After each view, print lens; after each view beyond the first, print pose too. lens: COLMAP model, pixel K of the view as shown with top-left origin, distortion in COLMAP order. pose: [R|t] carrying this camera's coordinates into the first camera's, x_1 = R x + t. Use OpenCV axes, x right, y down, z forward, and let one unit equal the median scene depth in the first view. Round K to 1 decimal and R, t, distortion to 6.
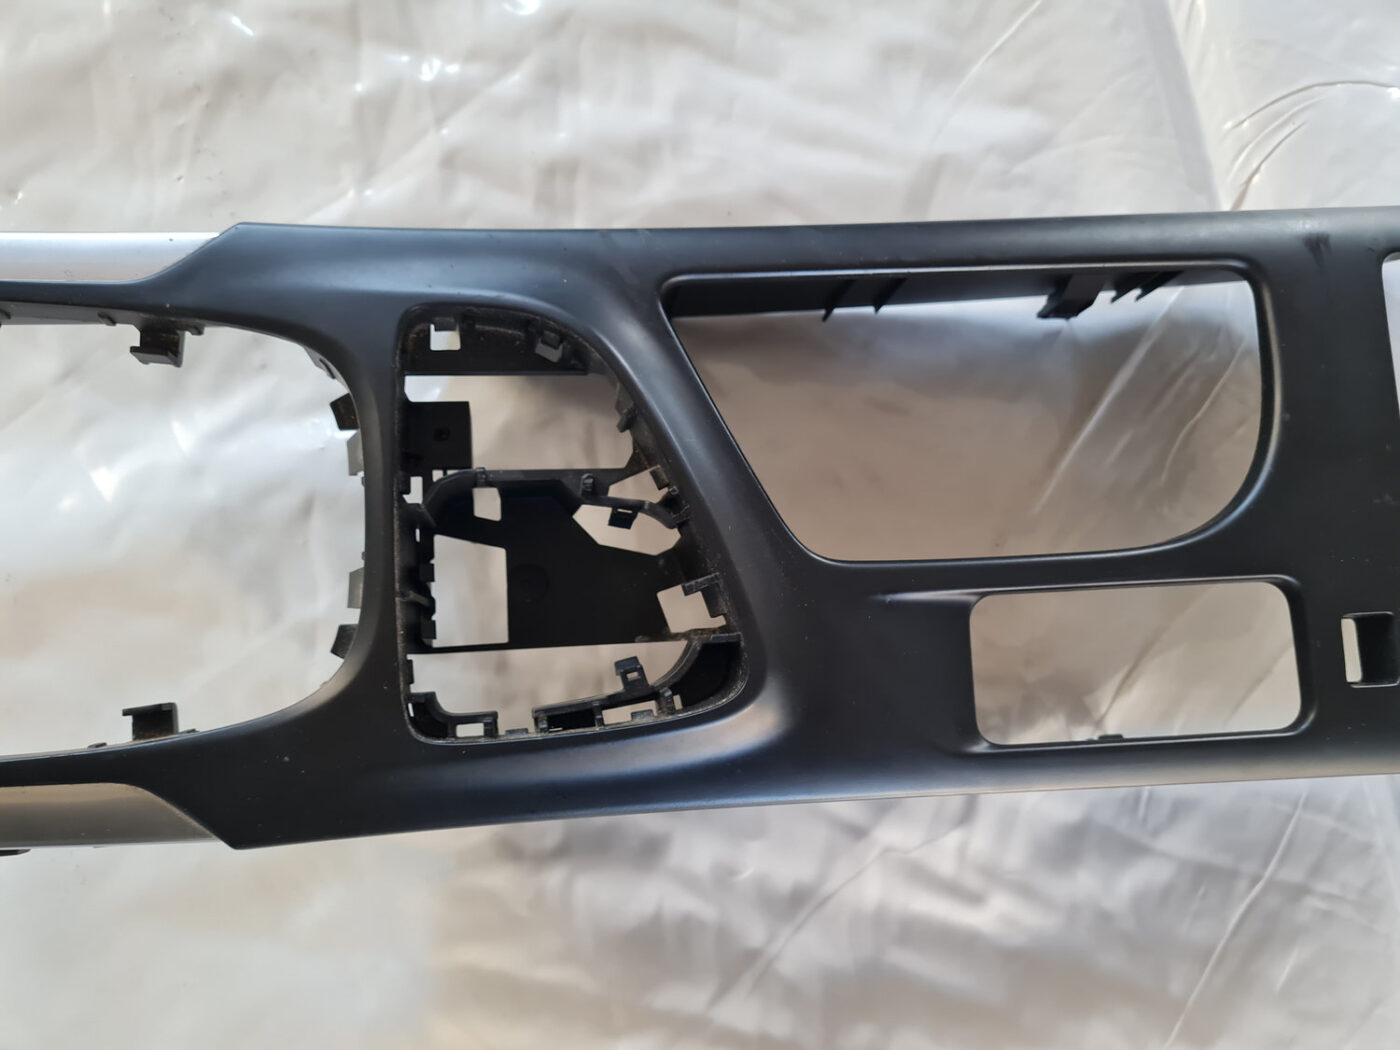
lens RADIAL K [[1058.9, 0, 722.9], [0, 1058.9, 534.5], [0, 0, 1]] dist [0.001483, -0.013406]
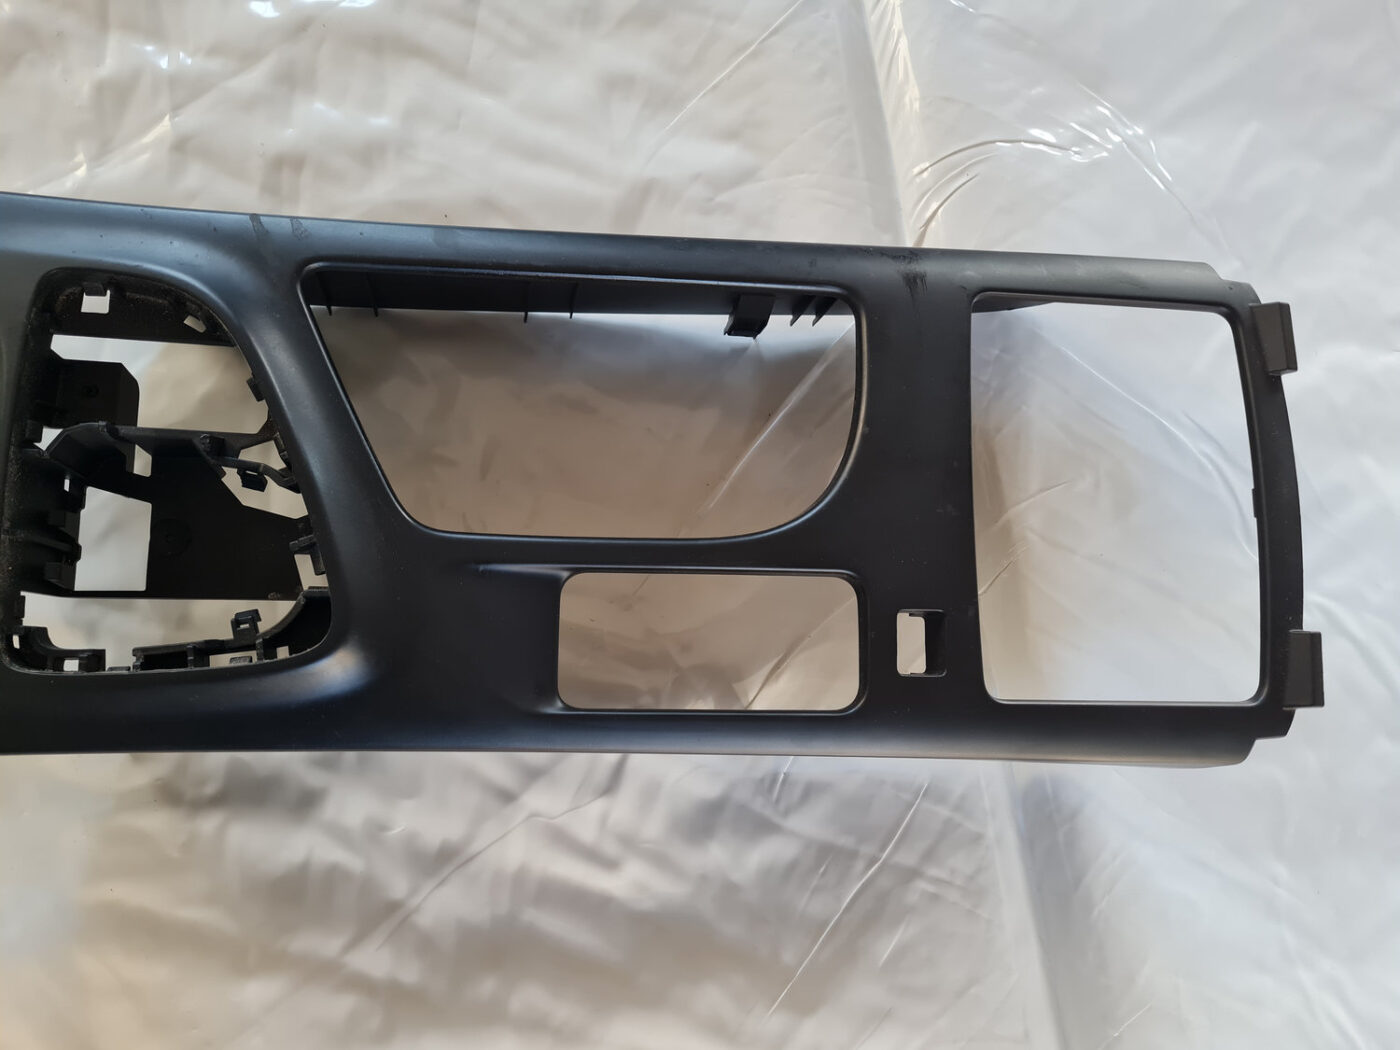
lens RADIAL K [[1039.2, 0, 700.0], [0, 1039.2, 525.0], [0, 0, 1]] dist [0.012782, -0.011784]
pose [[0.996968, 0.065900, 0.041371, 0.261866], [-0.064750, 0.997493, -0.028536, 0.025225], [-0.043148, 0.025771, 0.998736, -0.064756]]
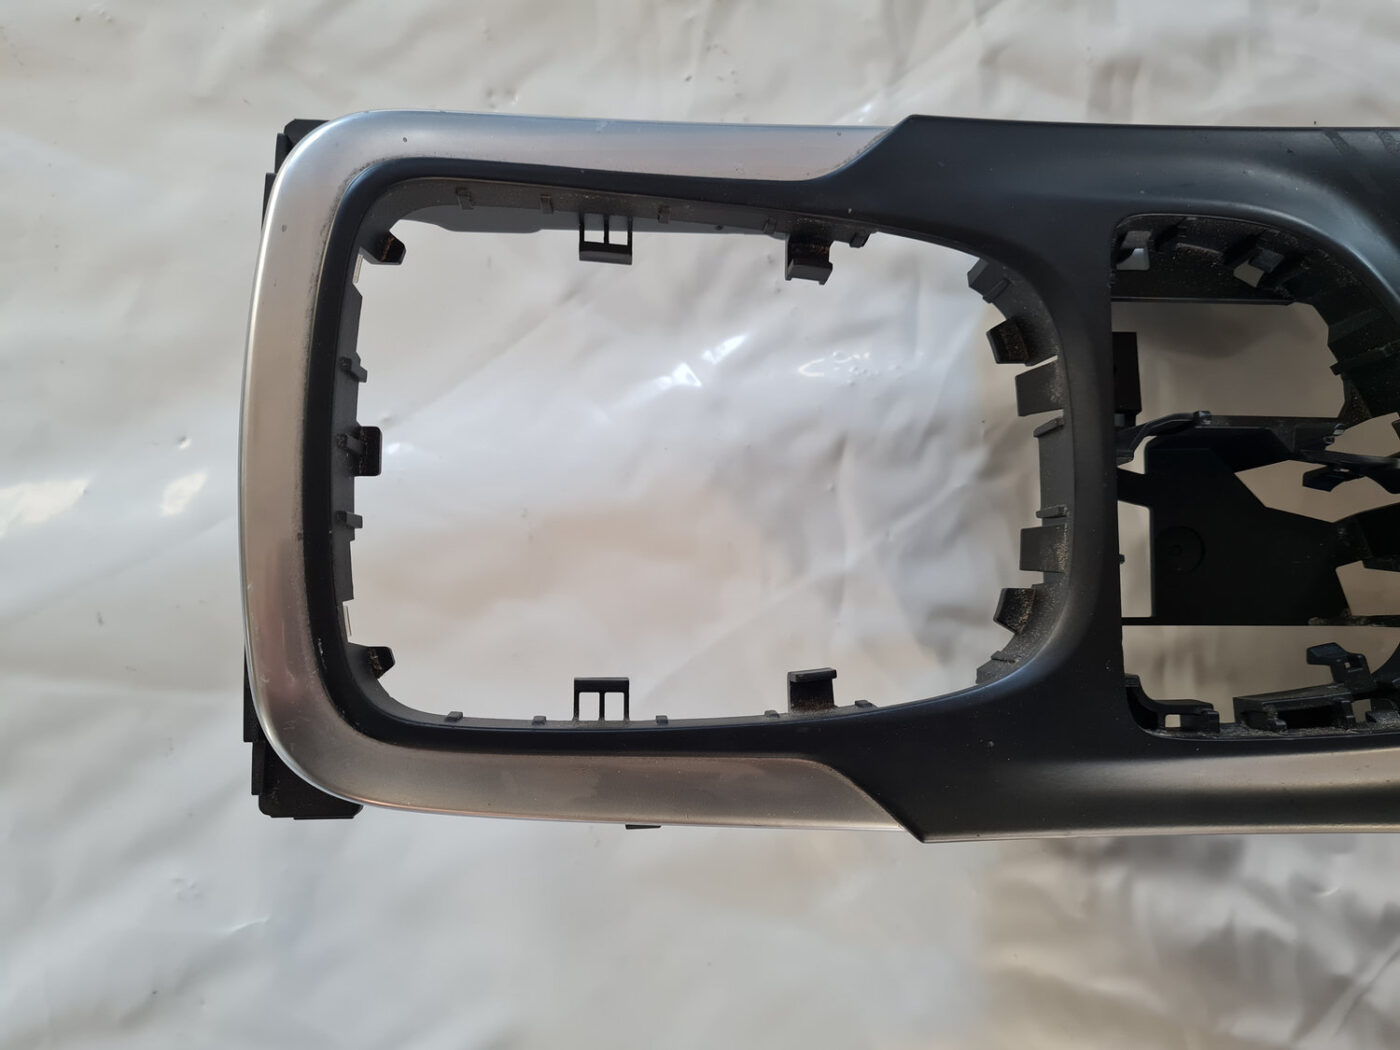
lens RADIAL K [[1058.9, 0, 722.9], [0, 1058.9, 534.5], [0, 0, 1]] dist [0.001483, -0.013406]
pose [[0.992979, 0.046332, -0.108839, -0.392829], [-0.041269, 0.997979, 0.048319, 0.007091], [0.110858, -0.043488, 0.992884, 0.095165]]
